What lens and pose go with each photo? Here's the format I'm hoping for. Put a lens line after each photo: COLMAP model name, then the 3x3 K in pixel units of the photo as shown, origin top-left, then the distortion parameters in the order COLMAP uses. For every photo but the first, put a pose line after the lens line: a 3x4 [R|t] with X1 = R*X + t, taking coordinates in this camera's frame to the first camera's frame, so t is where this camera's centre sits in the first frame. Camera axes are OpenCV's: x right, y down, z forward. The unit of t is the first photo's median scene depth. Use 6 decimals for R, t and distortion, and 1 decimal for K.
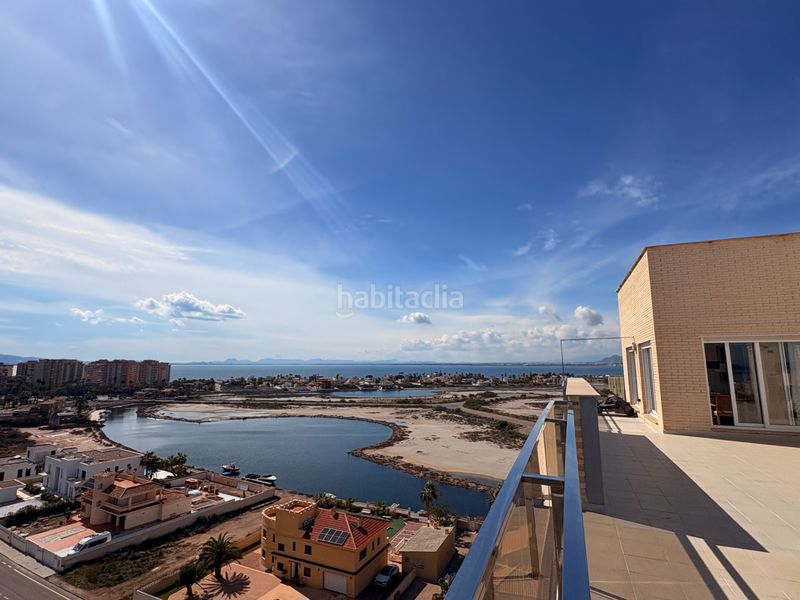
lens RADIAL K [[407.2, 0, 400.0], [0, 407.2, 300.0], [0, 0, 1]] dist [-0.000369, -0.000072]
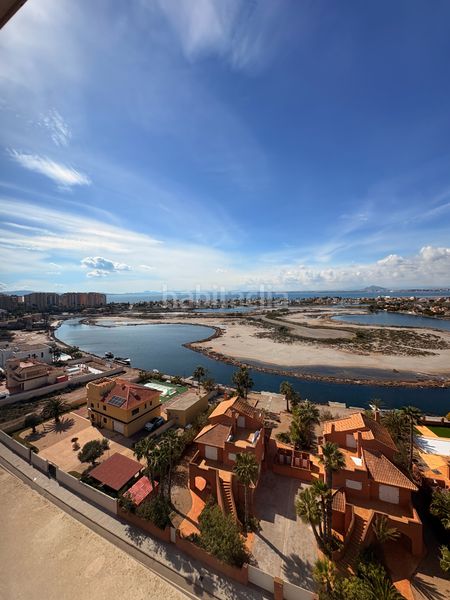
lens RADIAL K [[238.4, 0, 224.4], [0, 238.4, 301.2], [0, 0, 1]] dist [-0.001023, 0.000199]
pose [[0.997340, -0.010373, -0.072144, 0.110275], [0.023894, 0.981652, 0.189180, 0.010599], [0.068858, -0.190401, 0.979289, 0.064753]]
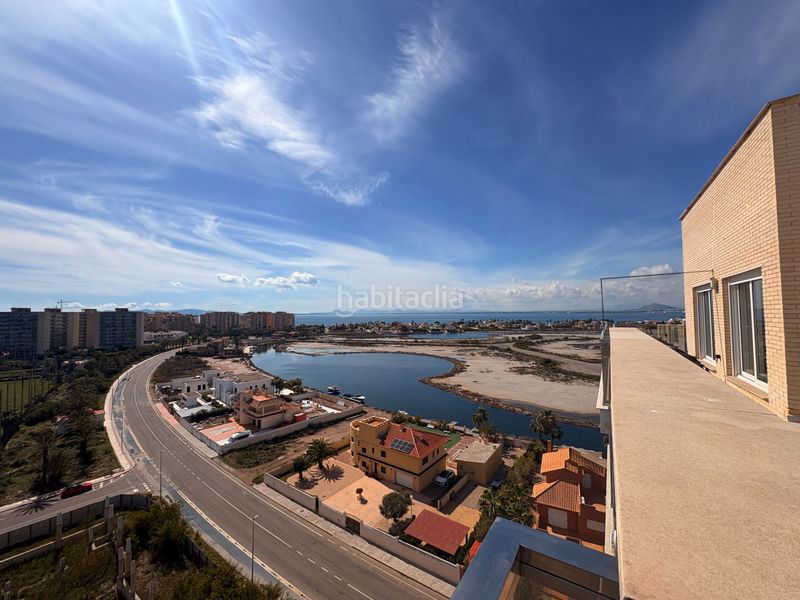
lens RADIAL K [[317.9, 0, 399.4], [0, 317.9, 298.8], [0, 0, 1]] dist [-0.001023, 0.000199]
pose [[0.981211, -0.017936, -0.192100, 0.009996], [0.039097, 0.993496, 0.106941, 0.004351], [0.188932, -0.112442, 0.975531, 0.024830]]
